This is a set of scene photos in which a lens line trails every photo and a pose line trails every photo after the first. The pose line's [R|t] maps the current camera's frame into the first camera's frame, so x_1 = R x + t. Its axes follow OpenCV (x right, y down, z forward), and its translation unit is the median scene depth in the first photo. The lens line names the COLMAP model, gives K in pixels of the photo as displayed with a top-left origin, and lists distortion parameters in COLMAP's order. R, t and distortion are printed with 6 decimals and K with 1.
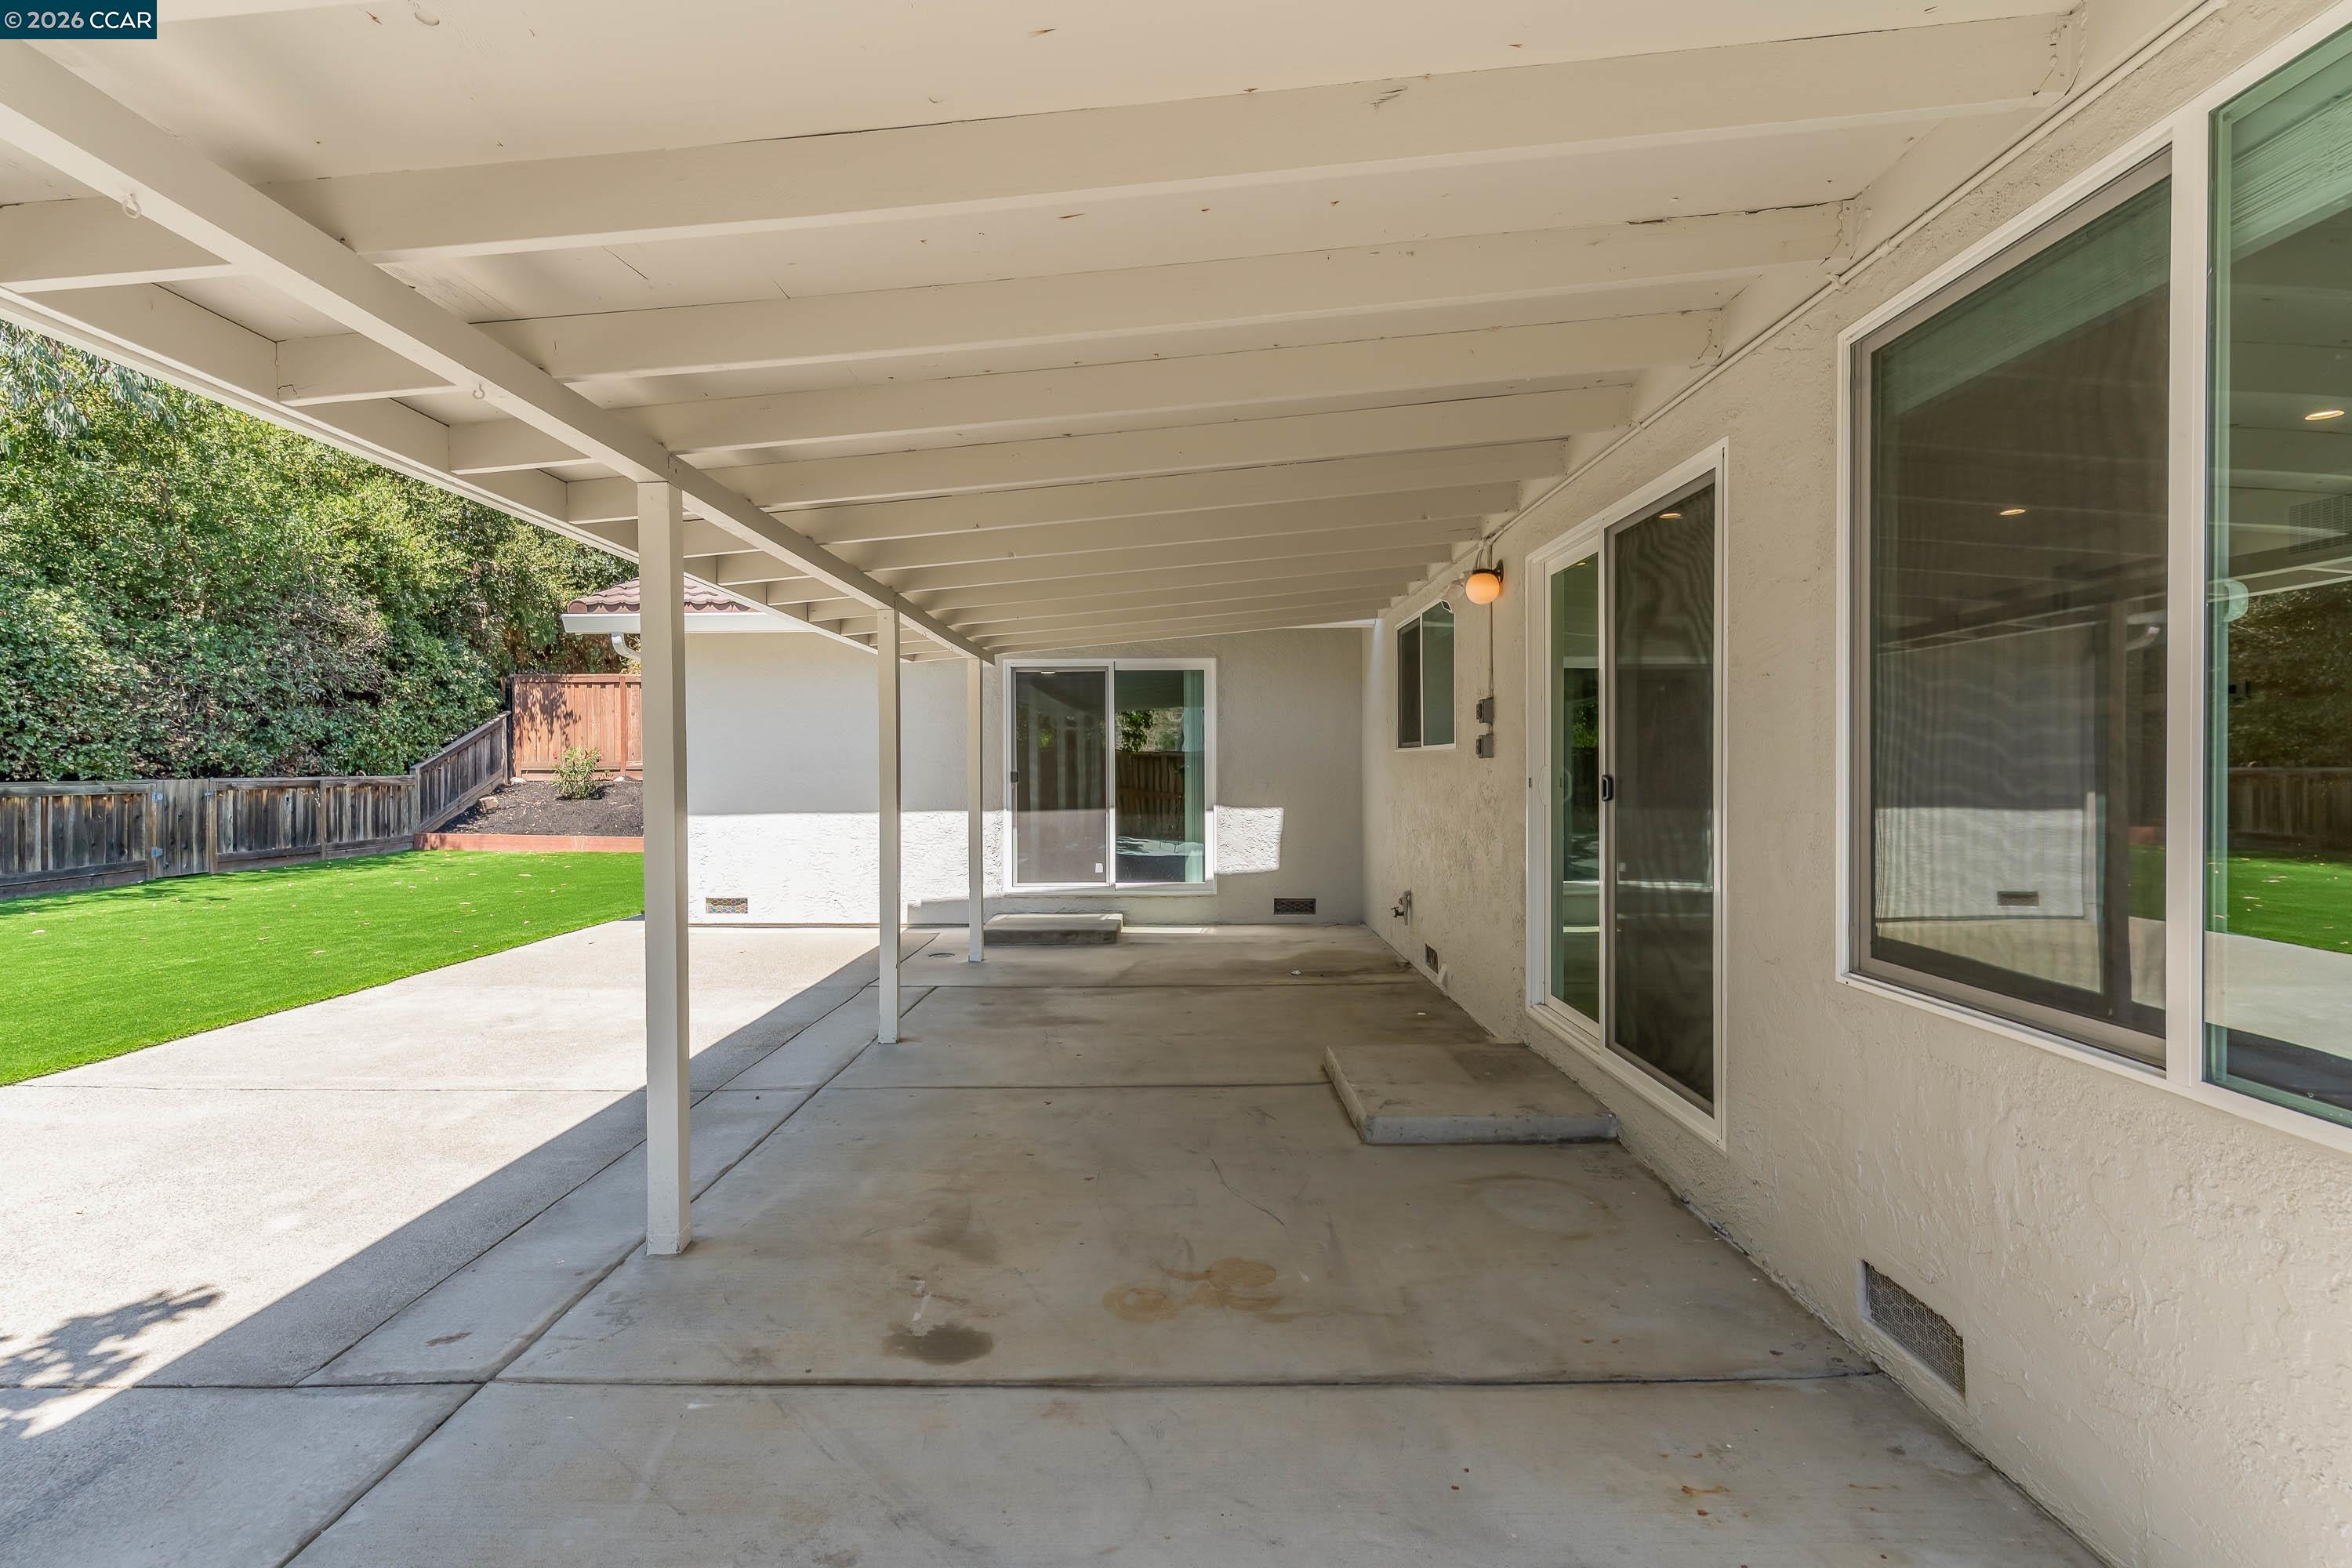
lens RADIAL K [[1155.5, 0, 1176.0], [0, 1155.5, 784.0], [0, 0, 1]] dist [-0.001747, -0.000261]
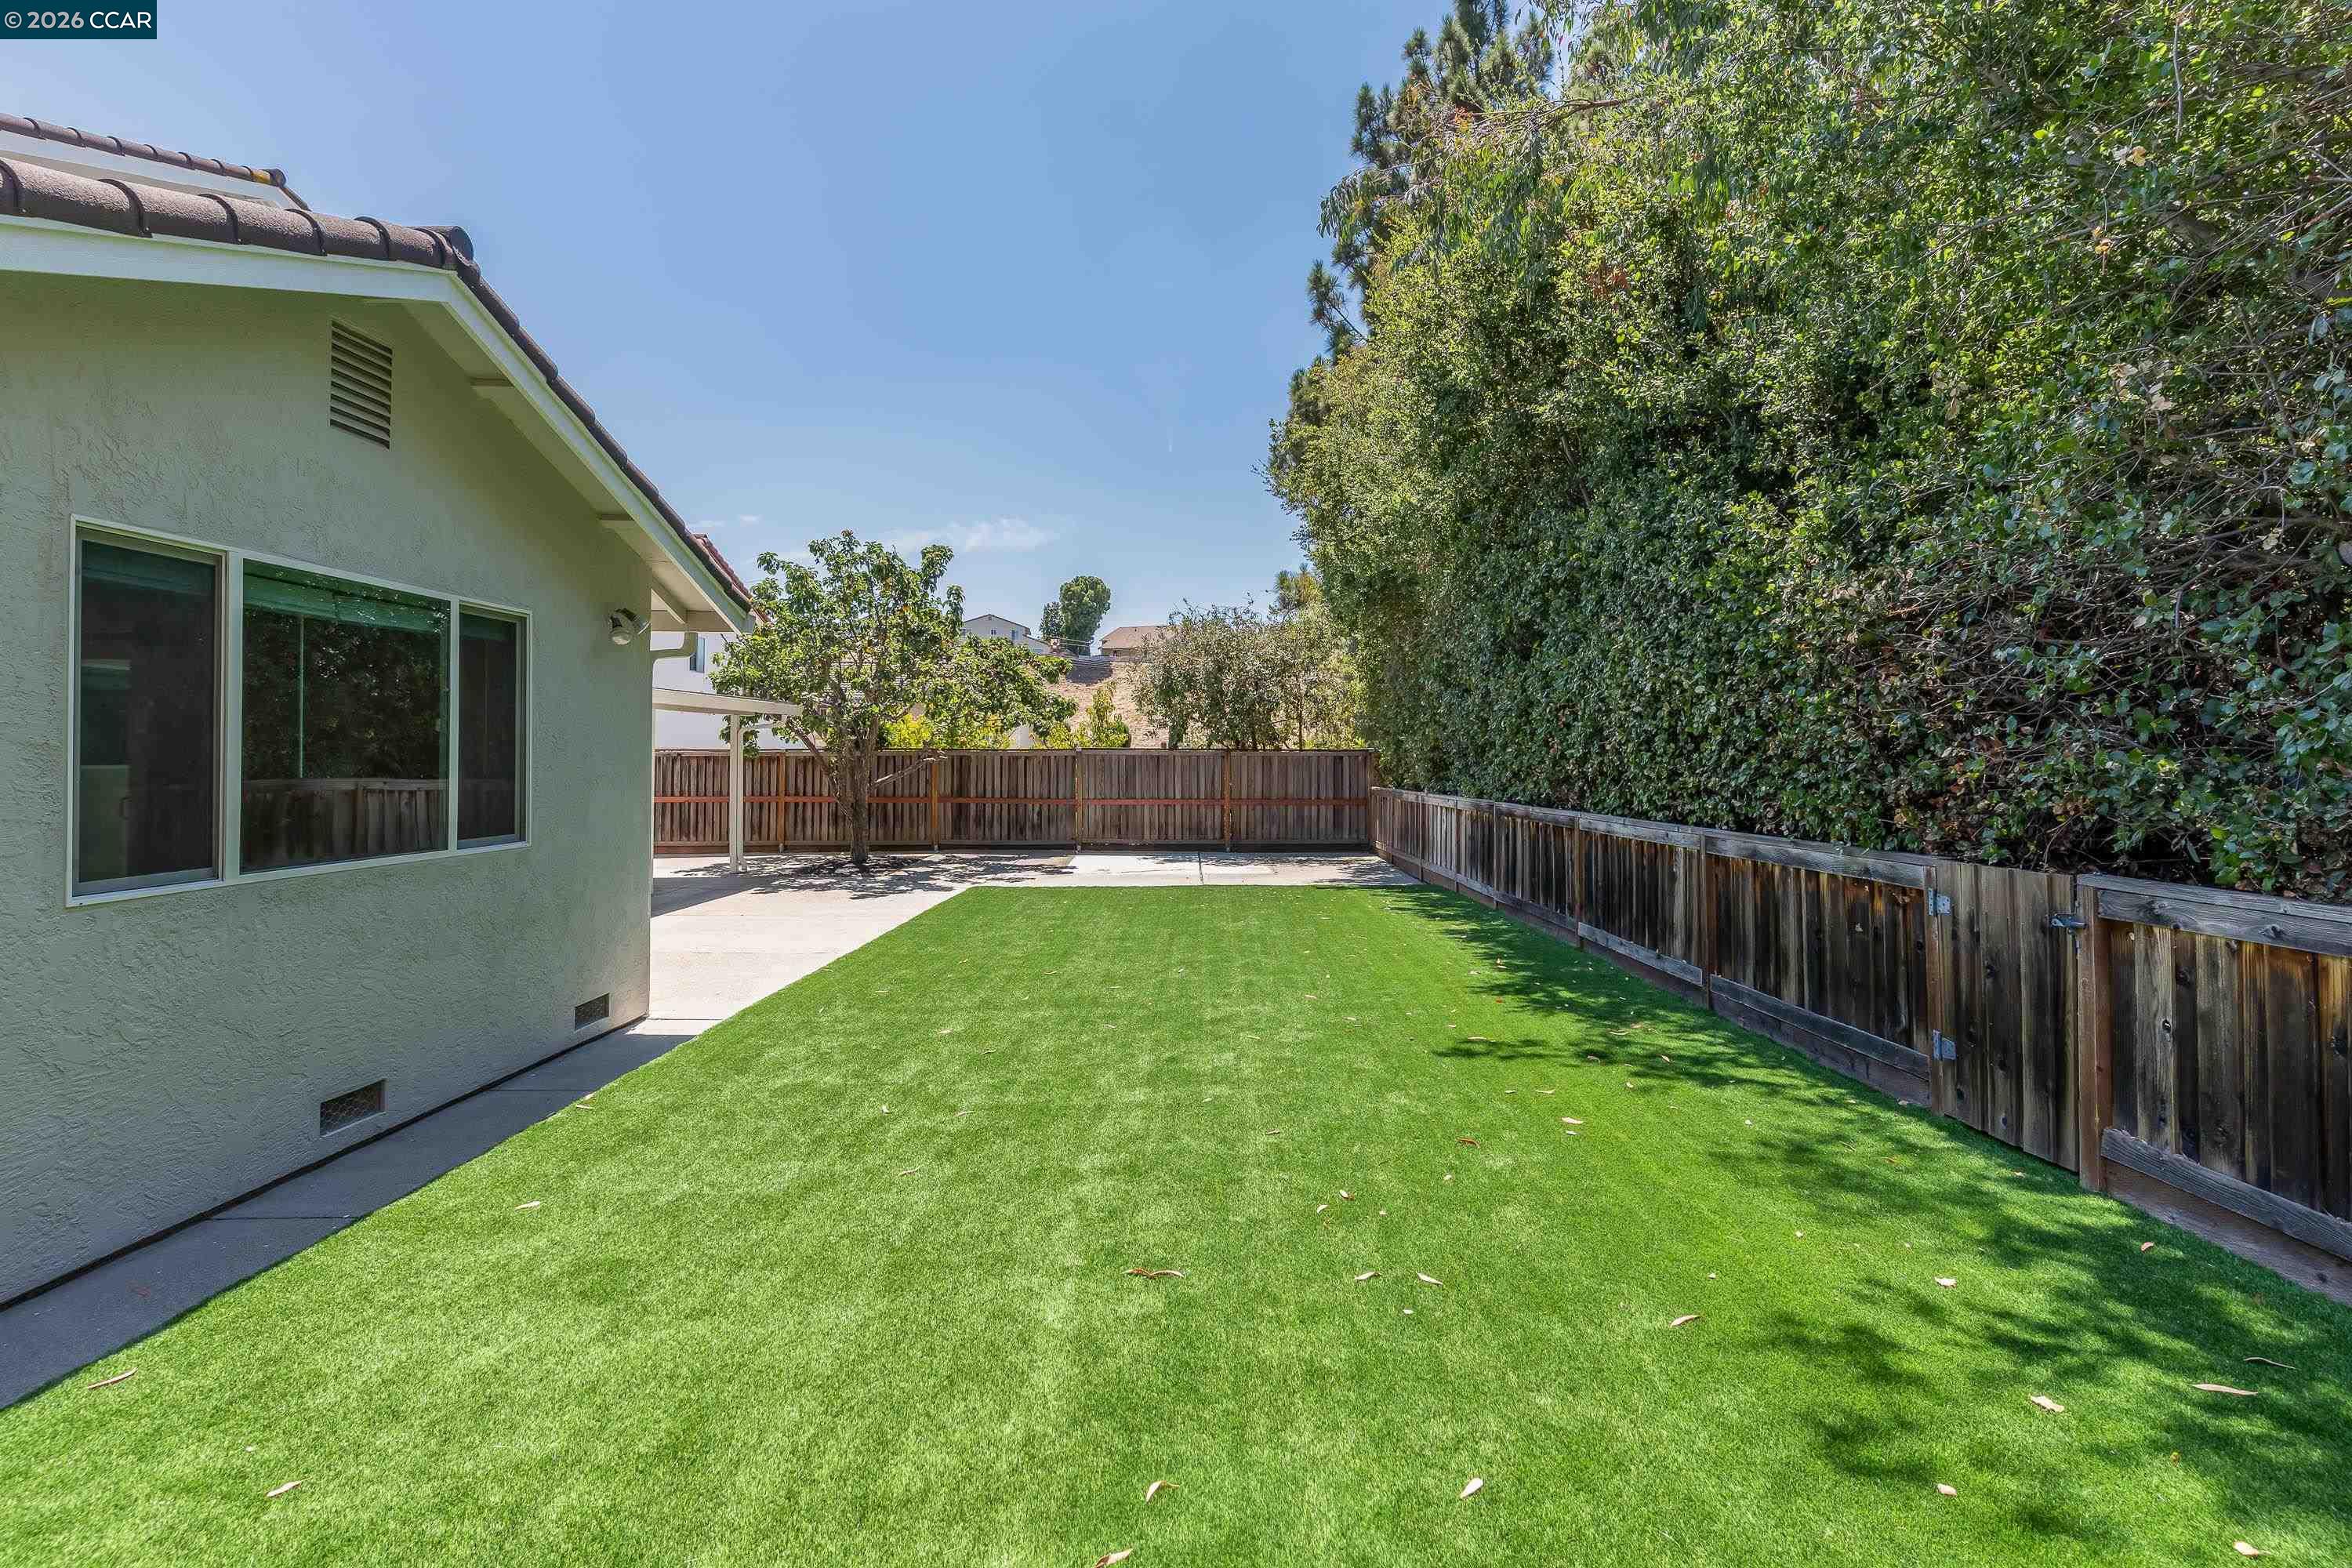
lens RADIAL K [[1149.1, 0, 1252.8], [0, 1149.1, 740.6], [0, 0, 1]] dist [-0.001149, -0.000280]
pose [[-0.998685, -0.009475, -0.050384, -0.421888], [-0.009344, 0.999952, -0.002821, -0.025058], [0.050408, -0.002346, -0.998726, 0.896033]]
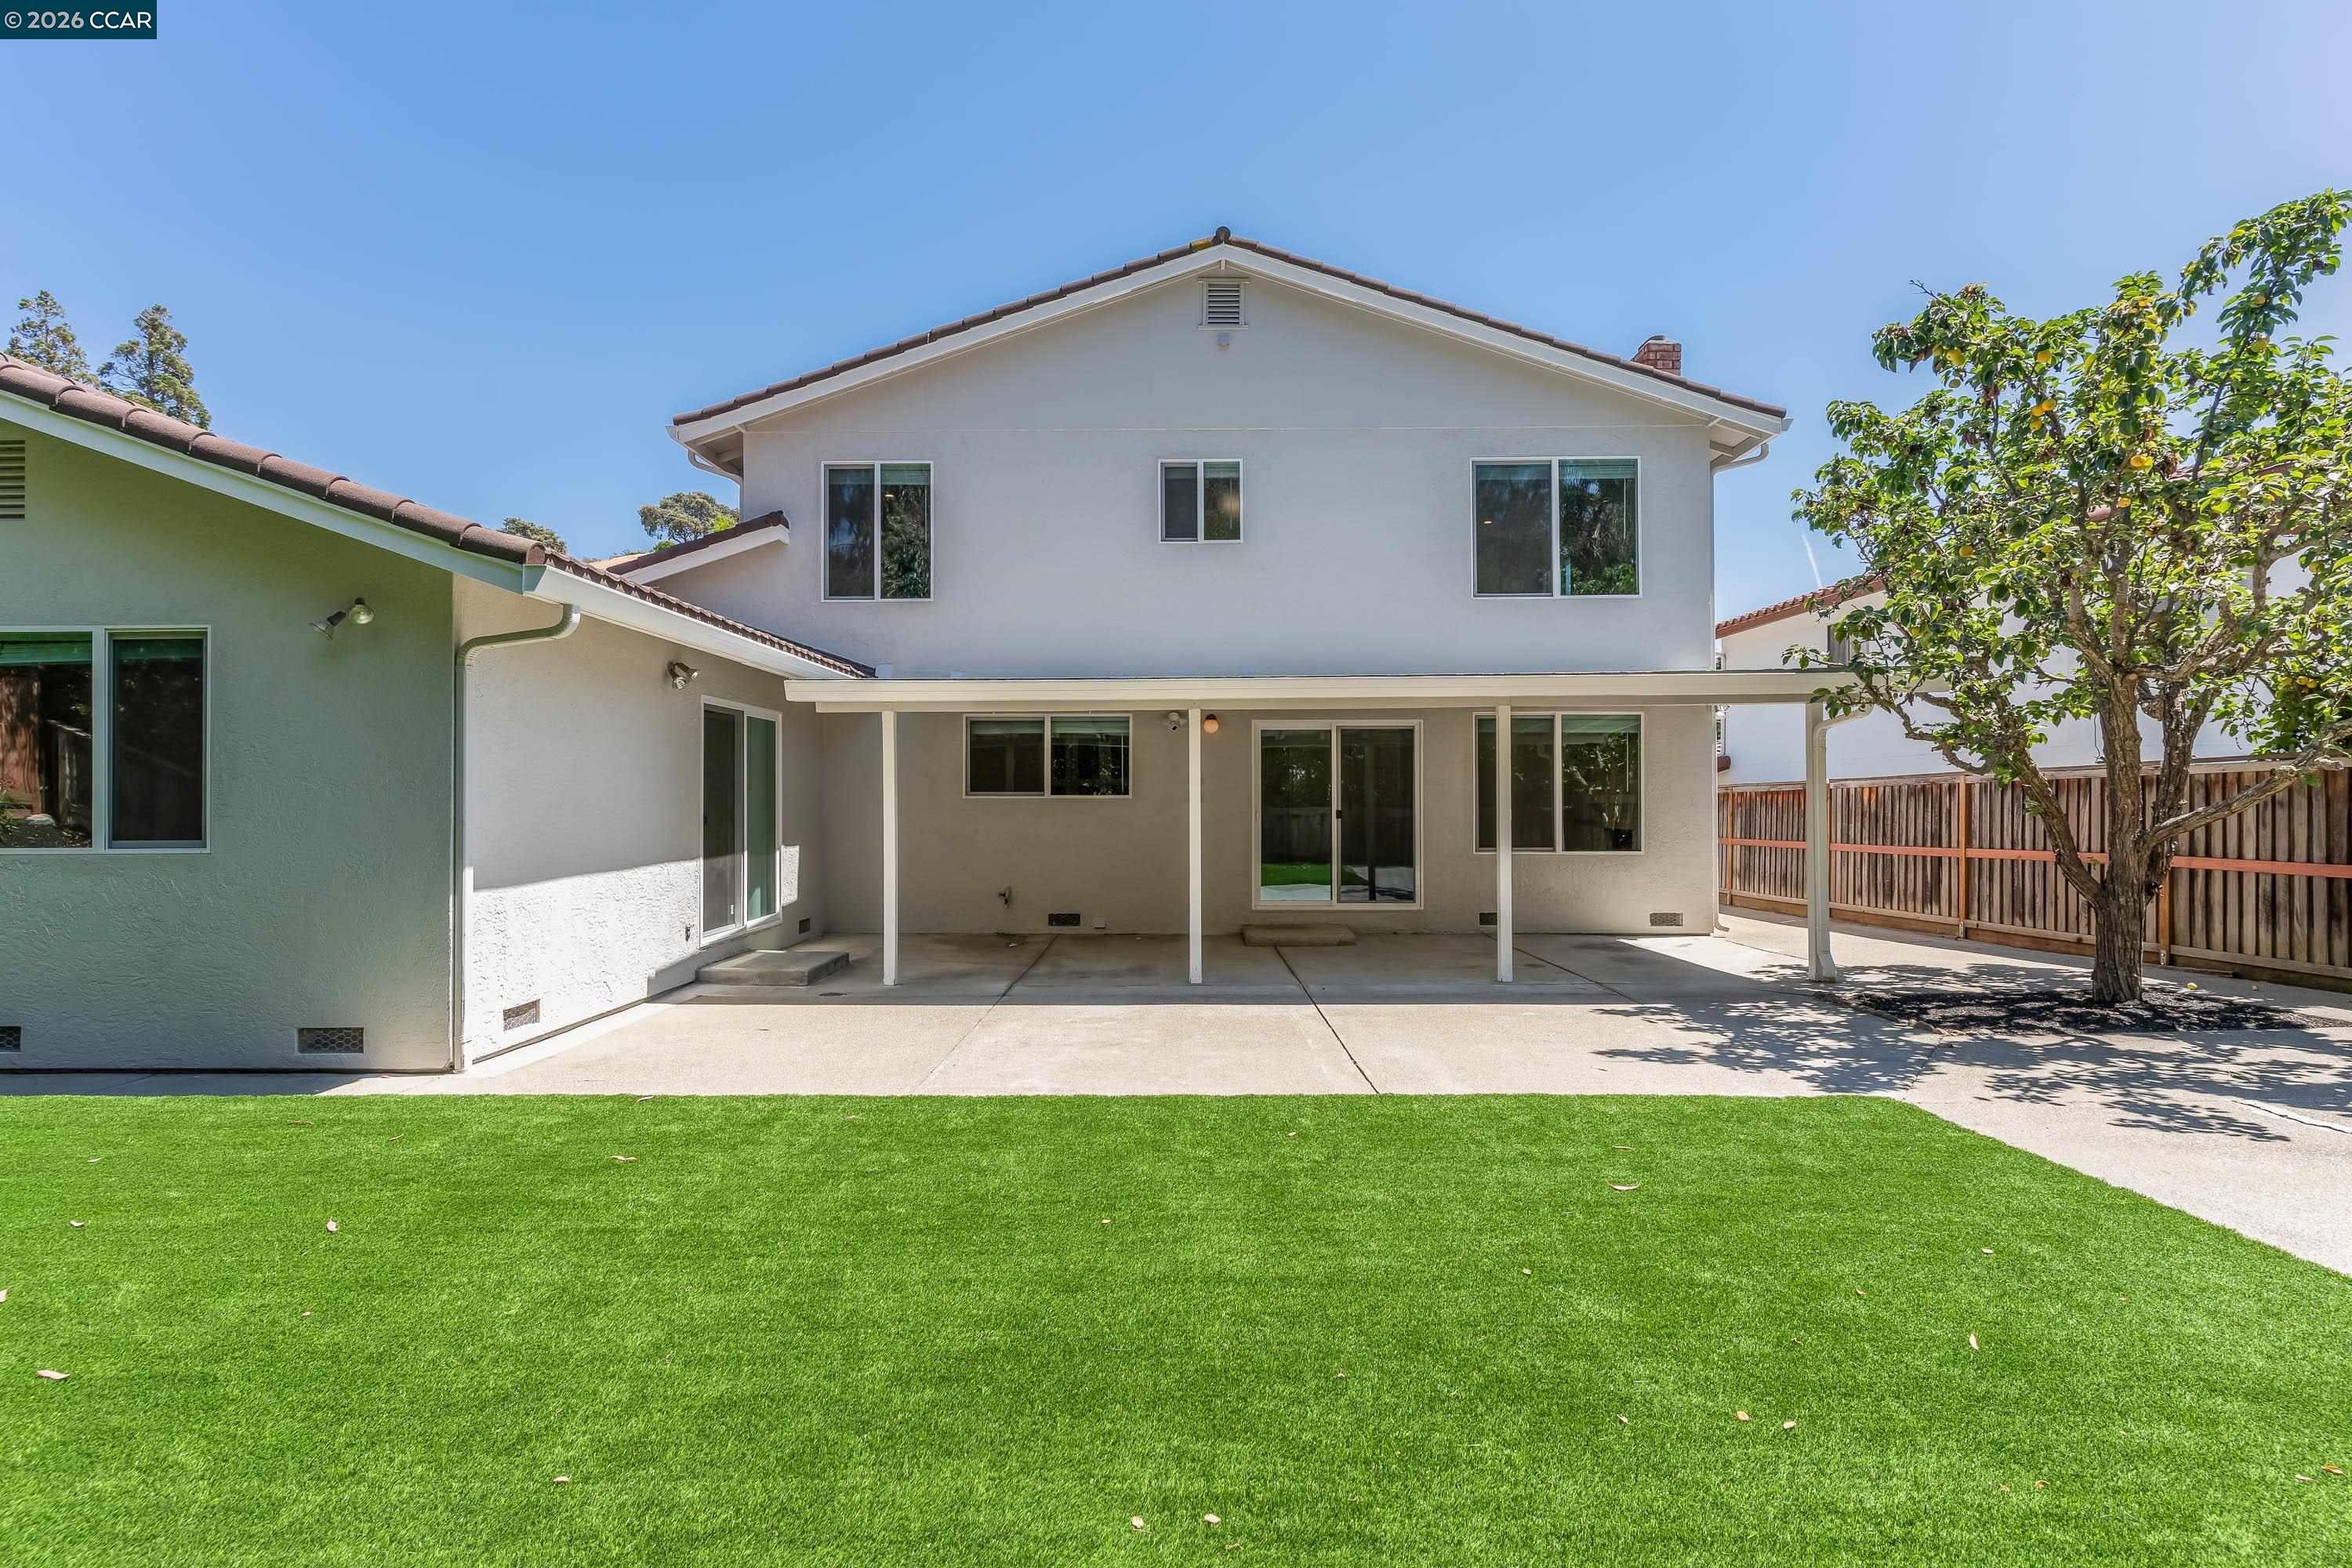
lens RADIAL K [[1119.4, 0, 1168.0], [0, 1119.4, 800.0], [0, 0, 1]] dist [-0.003046, -0.000837]
pose [[-0.001032, 0.004348, 0.999990, -0.547502], [0.016208, 0.999859, -0.004331, -0.005435], [-0.999868, 0.016203, -0.001102, 0.329772]]
